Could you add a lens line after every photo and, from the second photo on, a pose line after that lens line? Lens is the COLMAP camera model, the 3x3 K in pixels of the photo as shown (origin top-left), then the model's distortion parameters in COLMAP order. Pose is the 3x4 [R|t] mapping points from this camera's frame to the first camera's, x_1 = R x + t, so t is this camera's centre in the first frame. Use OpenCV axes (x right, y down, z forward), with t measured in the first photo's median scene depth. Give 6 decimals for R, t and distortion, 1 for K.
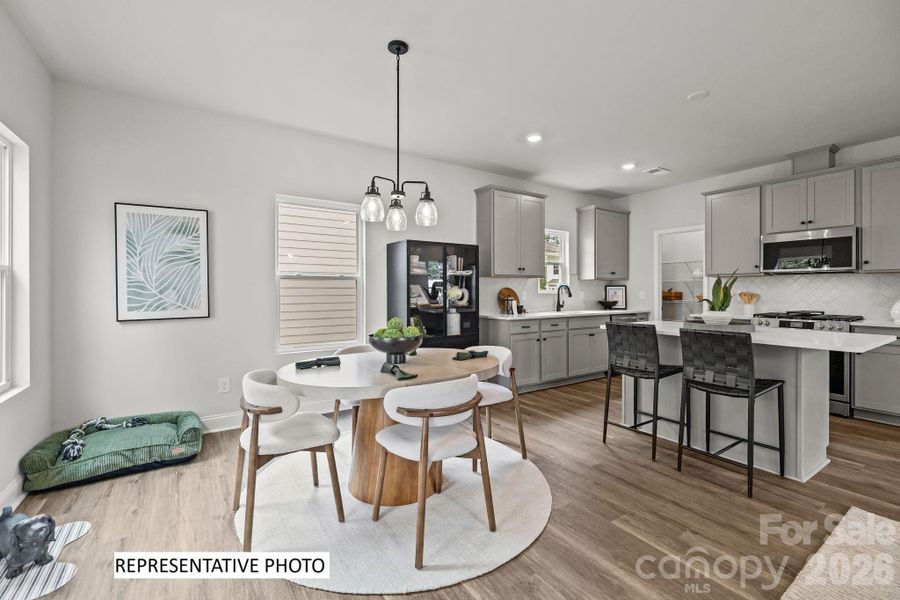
lens RADIAL K [[383.1, 0, 445.9], [0, 383.1, 290.5], [0, 0, 1]] dist [0.000643, 0.000227]
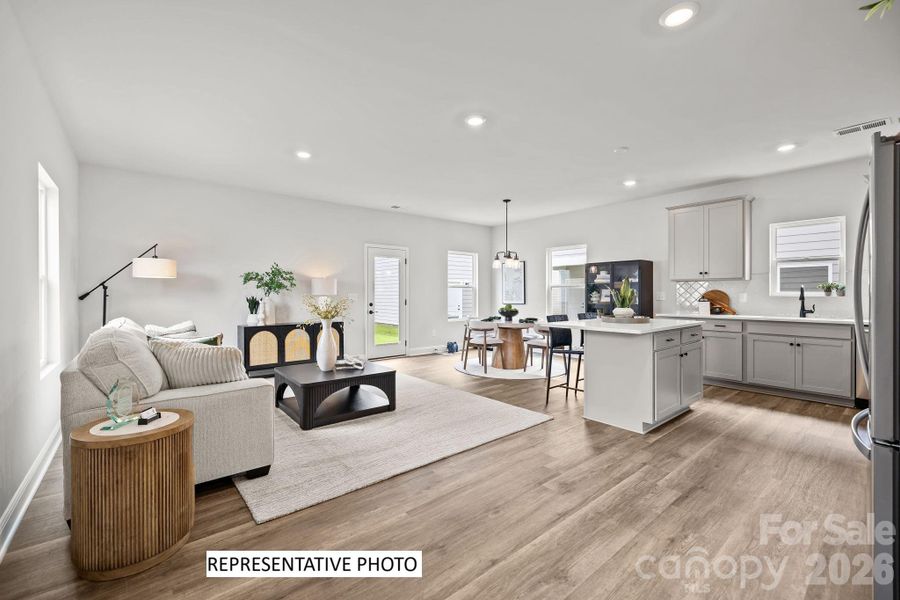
lens RADIAL K [[378.0, 0, 442.7], [0, 378.0, 295.8], [0, 0, 1]] dist [0.000312, -0.000167]
pose [[0.107680, 0.004678, -0.994175, 1.395710], [0.000303, 0.999989, 0.004738, 0.004067], [0.994186, -0.000812, 0.107677, 0.163587]]
